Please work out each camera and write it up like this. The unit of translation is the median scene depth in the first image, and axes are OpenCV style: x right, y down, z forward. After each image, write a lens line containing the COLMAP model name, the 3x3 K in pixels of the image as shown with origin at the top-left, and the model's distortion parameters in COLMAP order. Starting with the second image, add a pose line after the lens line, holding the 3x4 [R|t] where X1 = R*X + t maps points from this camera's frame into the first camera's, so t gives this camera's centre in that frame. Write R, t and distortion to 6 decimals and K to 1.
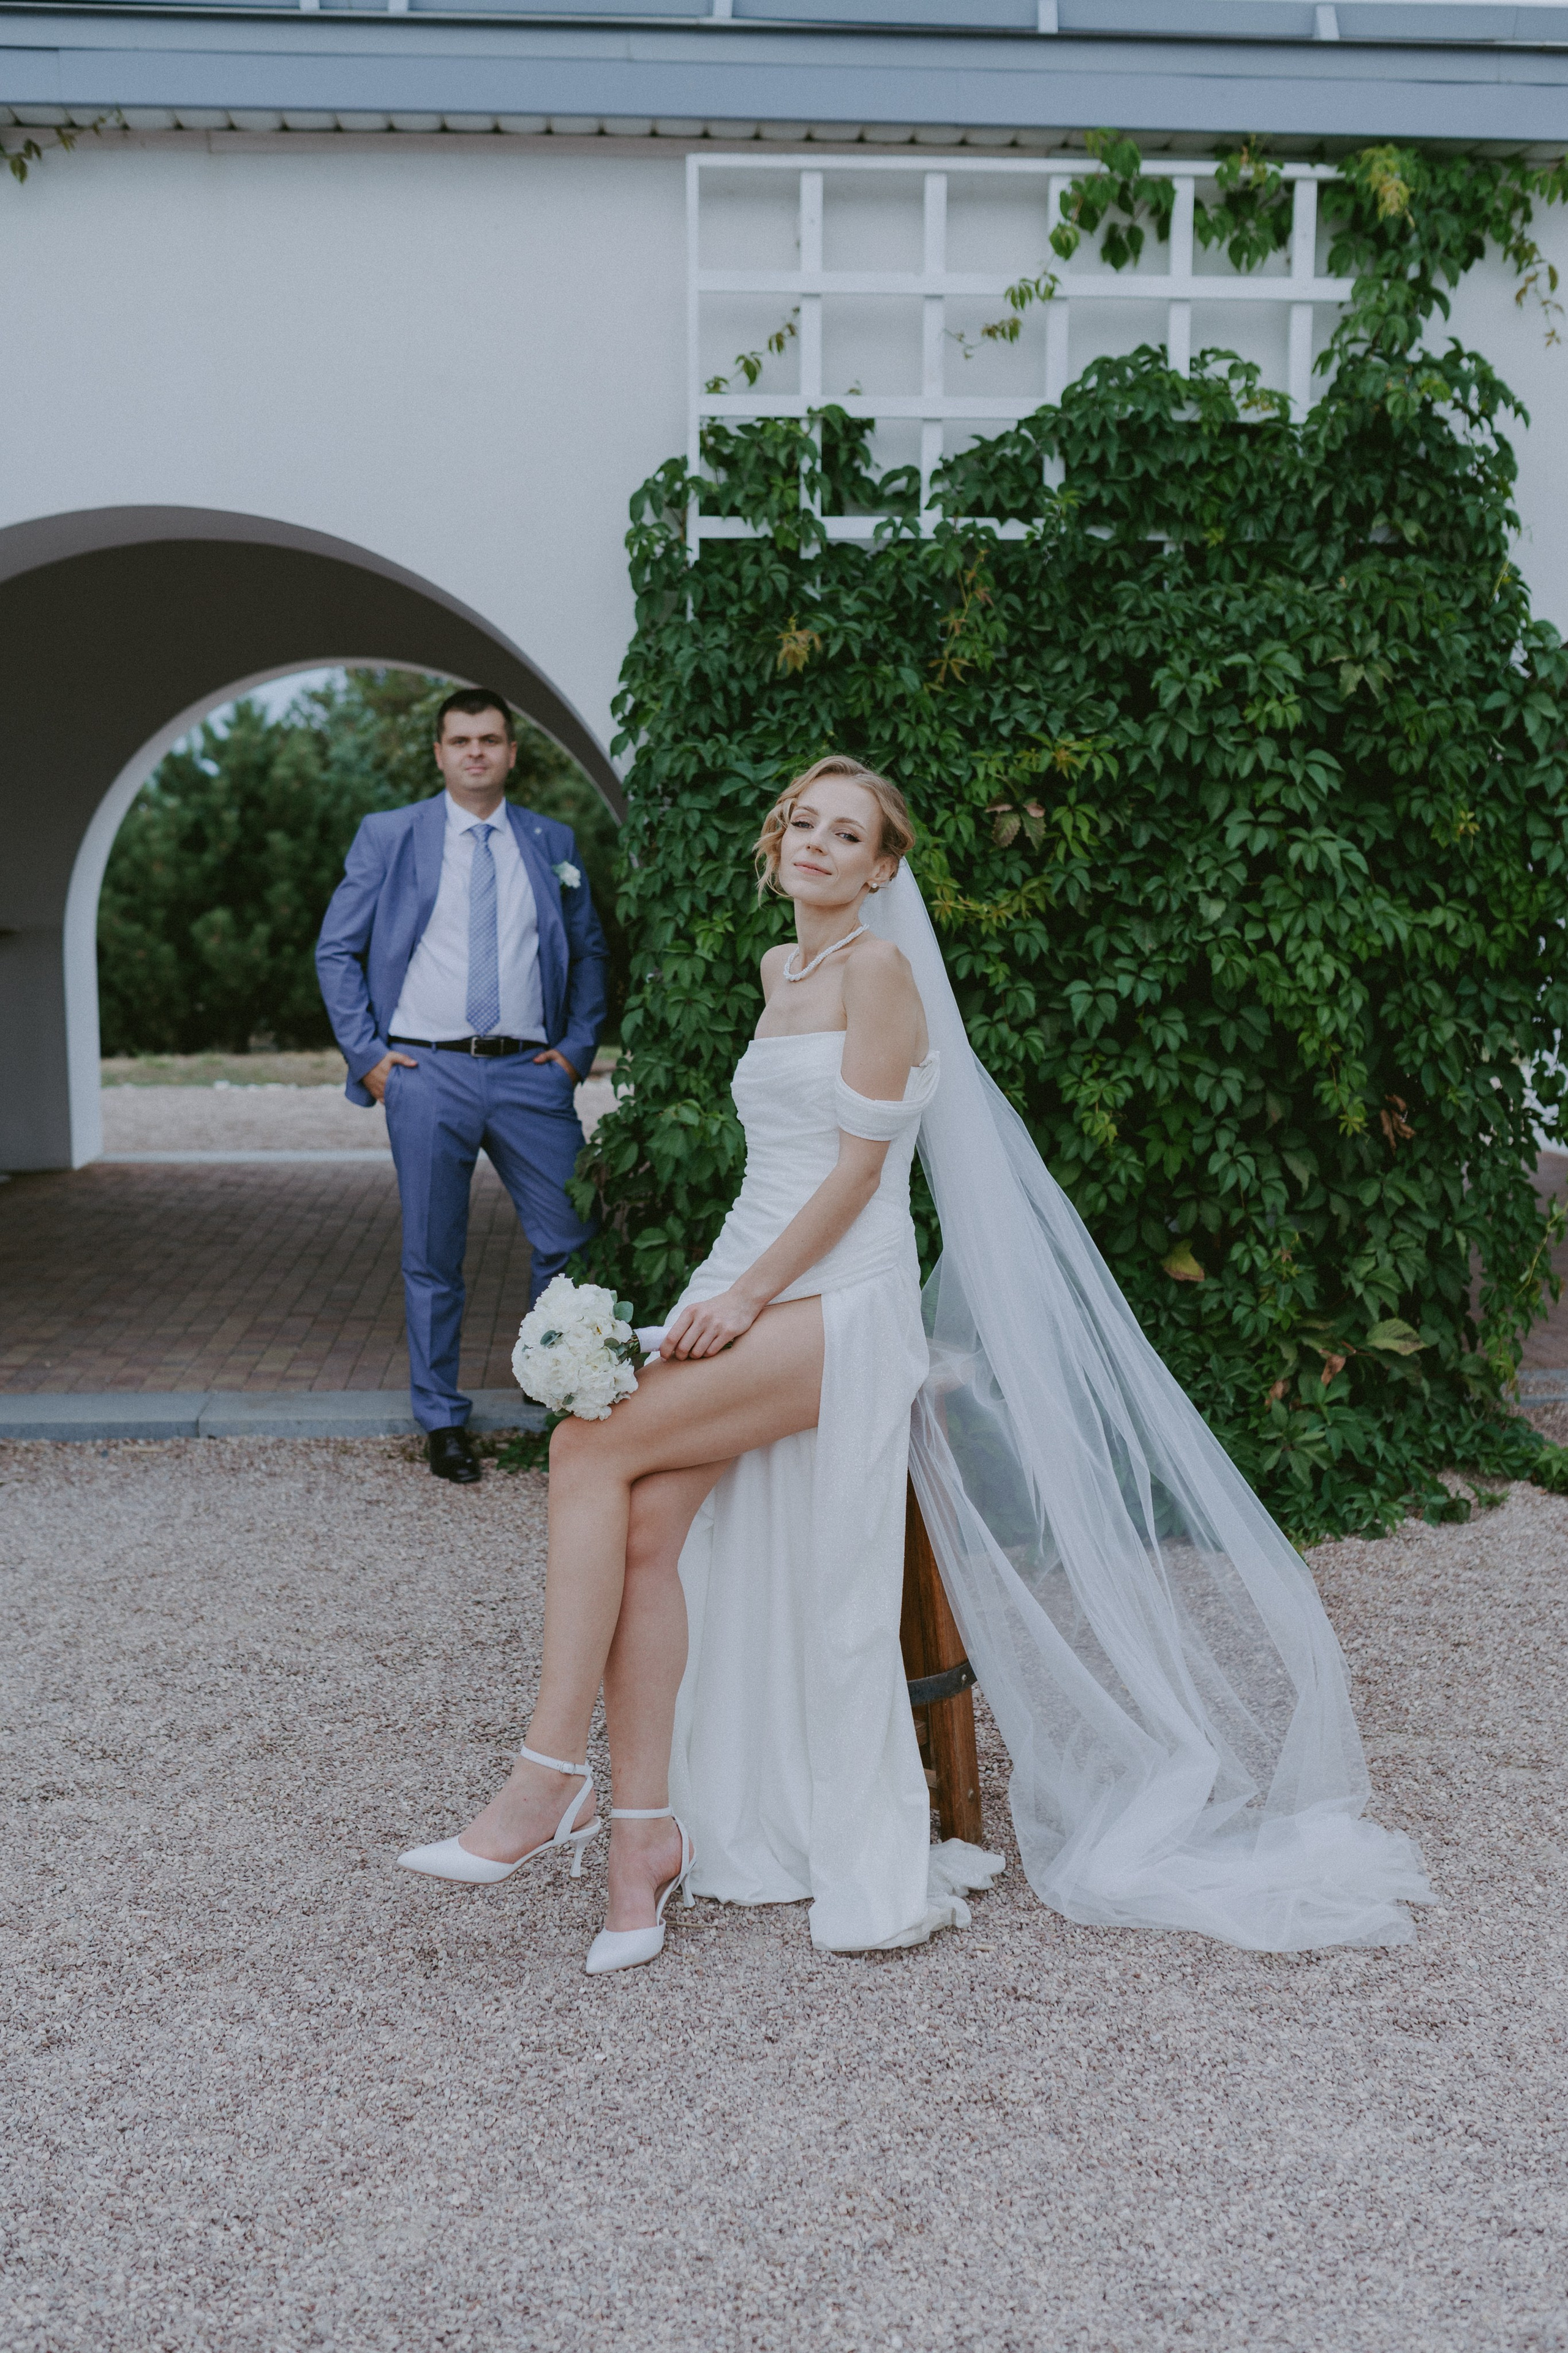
lens RADIAL K [[2447.0, 0, 744.2], [0, 2447.0, 1266.2], [0, 0, 1]] dist [-0.021420, 0.000000]
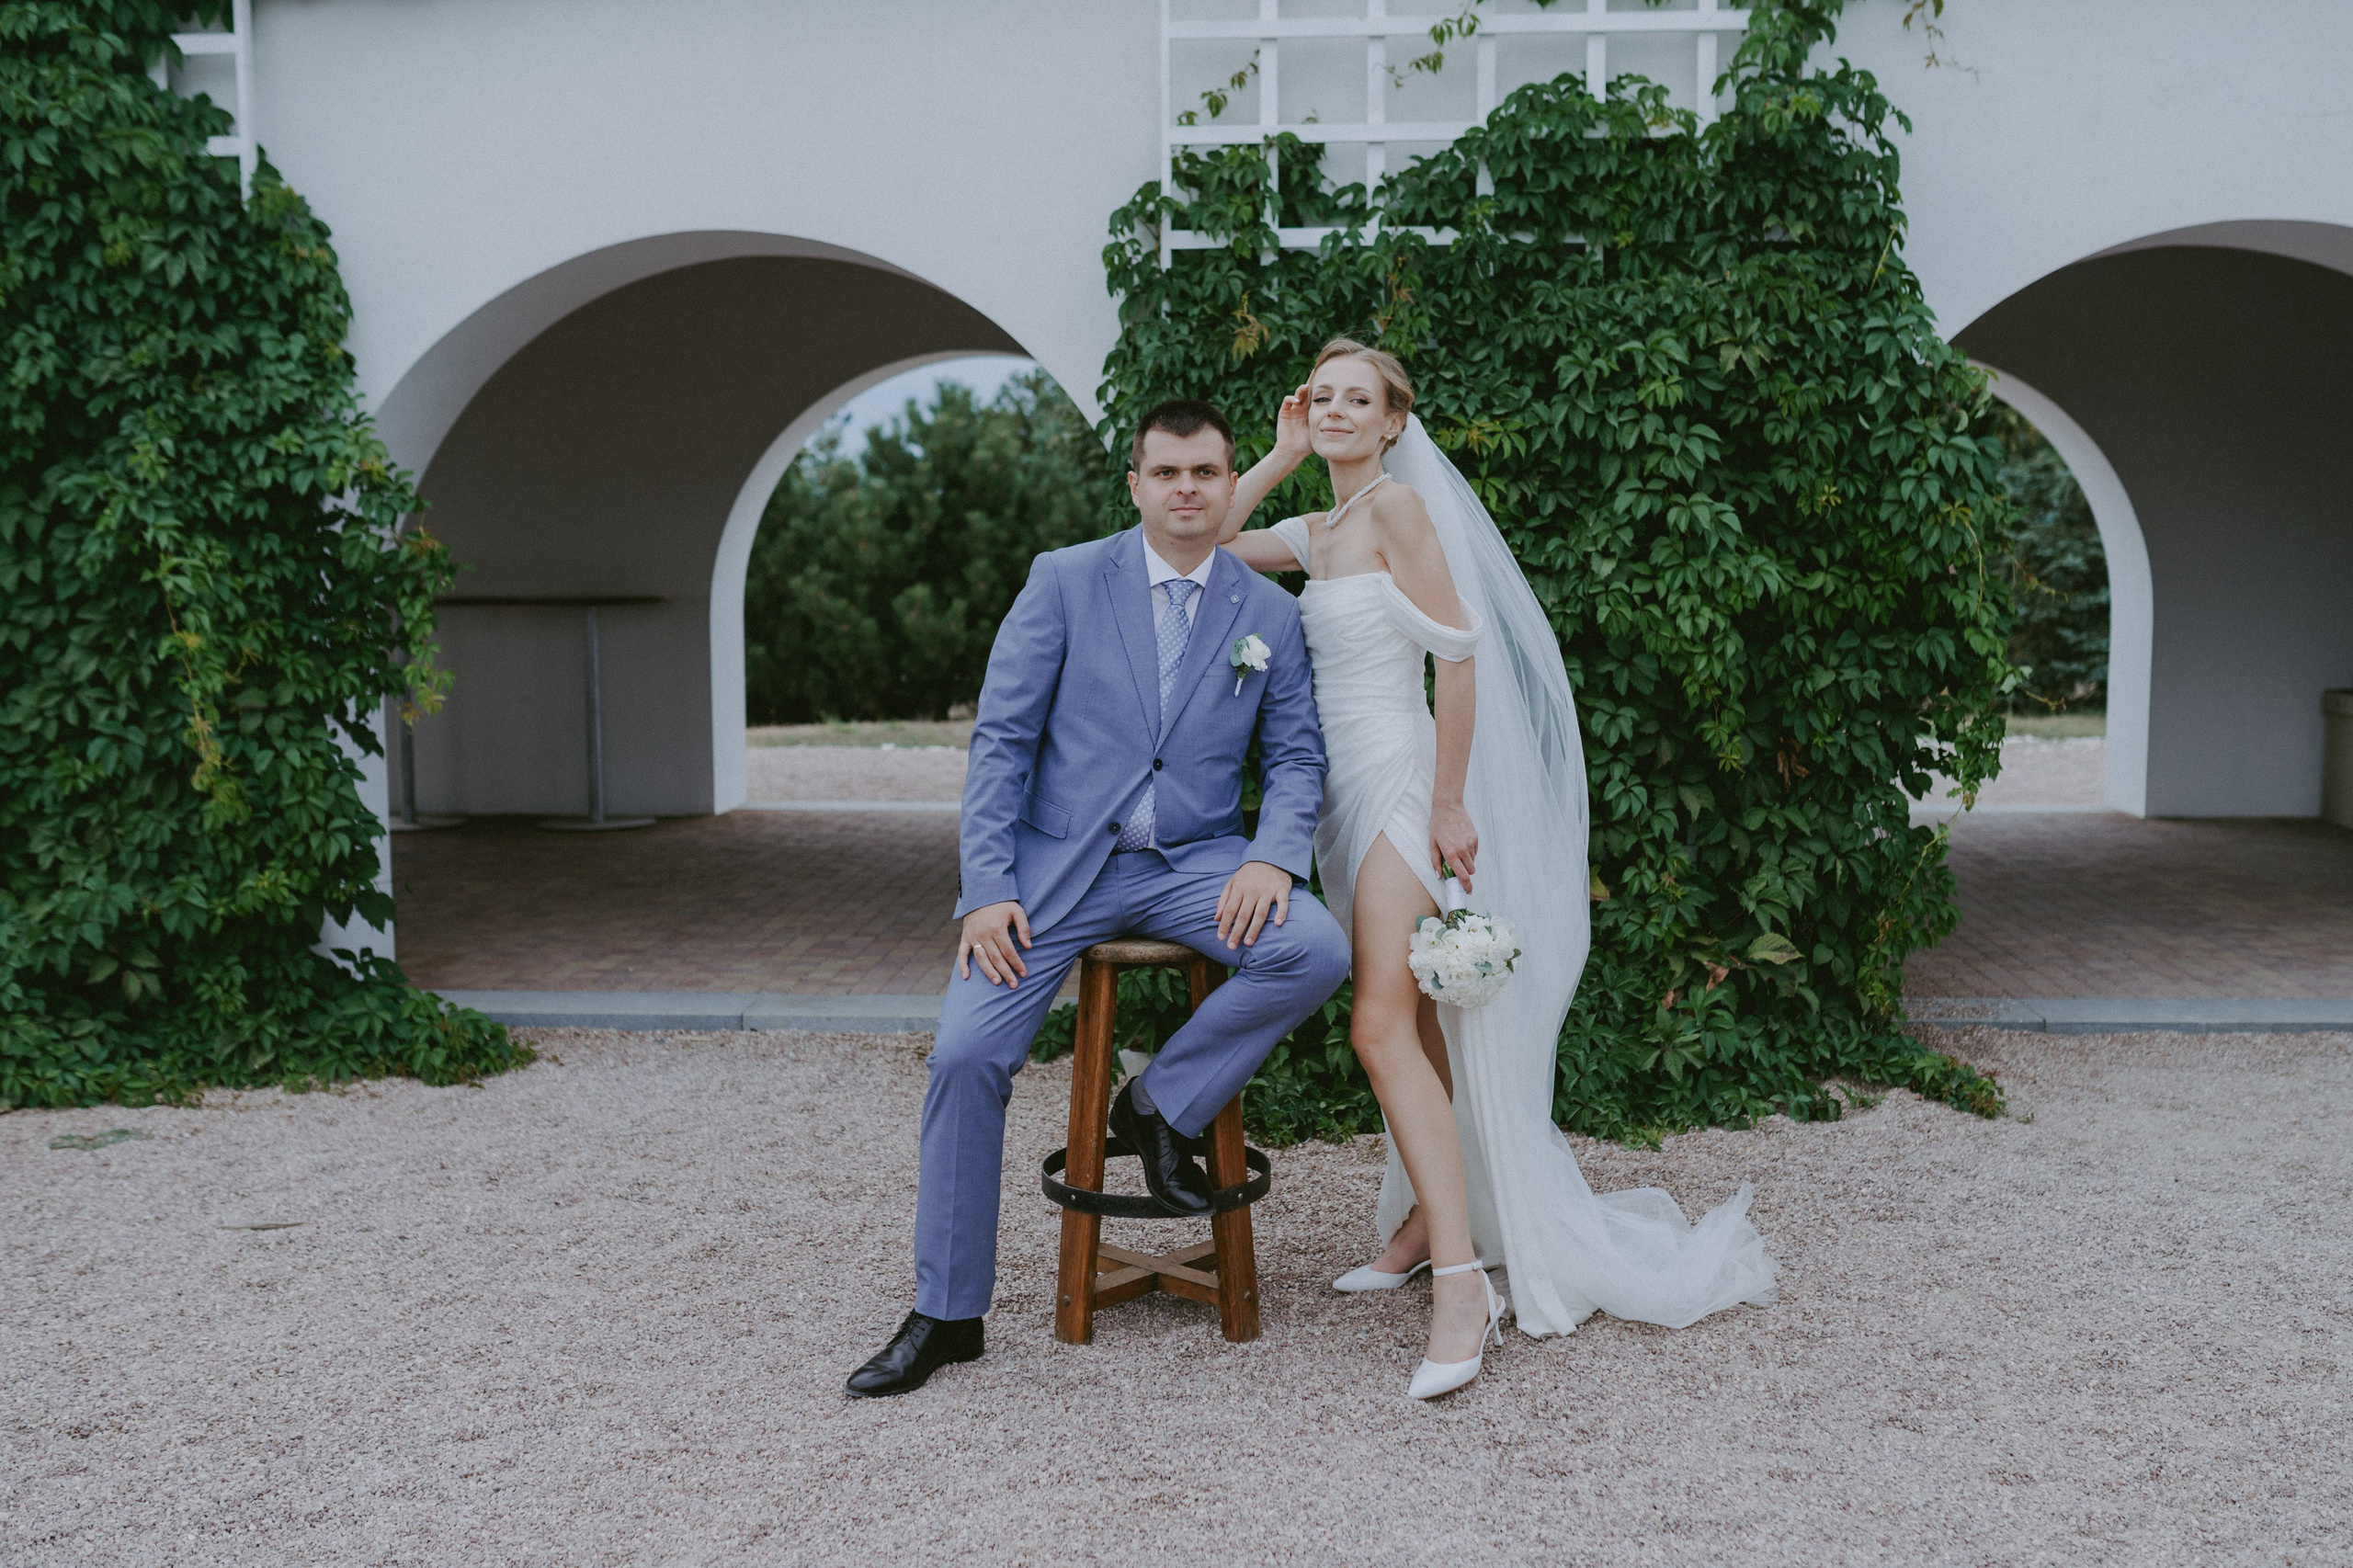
lens RADIAL K [[2447.1, 0, 1152.3], [0, 2447.1, 845.7], [0, 0, 1]] dist [-0.021420, 0.000000]
pose [[0.991529, 0.012151, -0.129312, 0.127139], [-0.017258, 0.999112, -0.038442, 0.027779], [0.128730, 0.040348, 0.990859, -0.134057]]
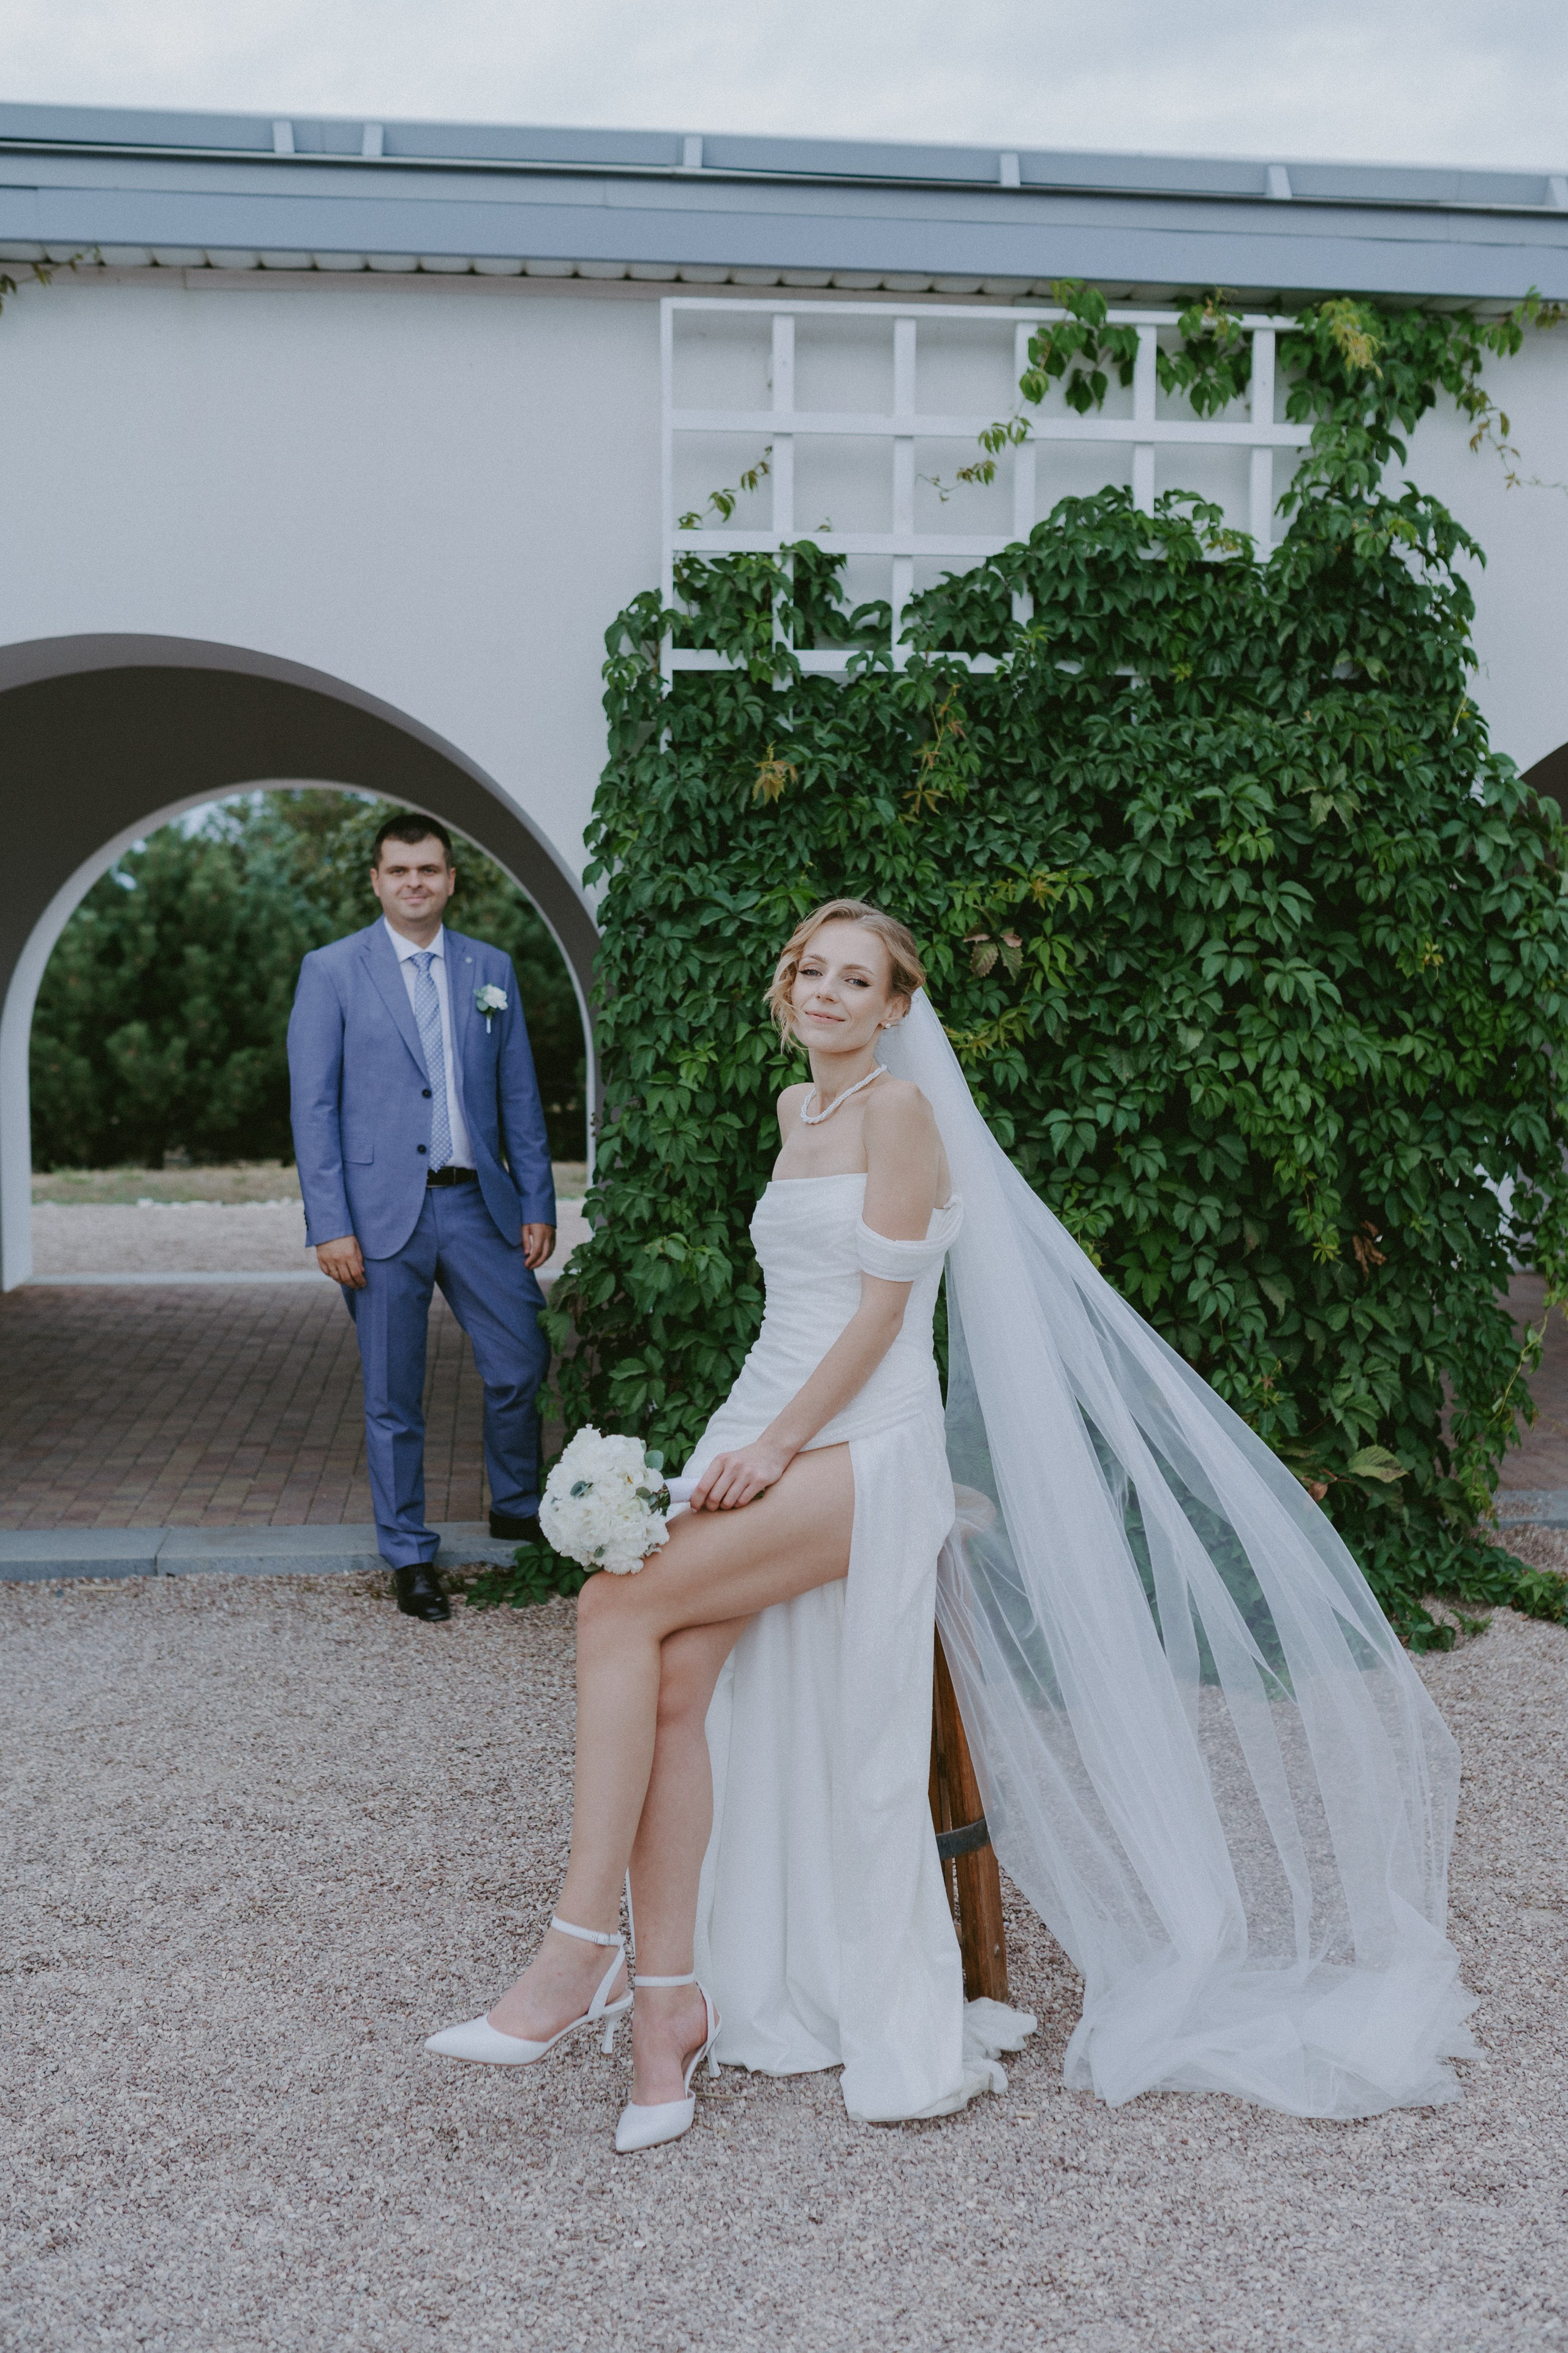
lens RADIAL K [[2447.0, 0, 755.9], [0, 2447.0, 1213.1], [0, 0, 1]] dist [-0.021420, 0.000000]
pose [[0.998858, -0.003841, 0.047616, -0.033501], [0.006908, 0.997899, -0.064418, -0.010466], [-0.047269, 0.064673, 0.996786, 0.010901]]
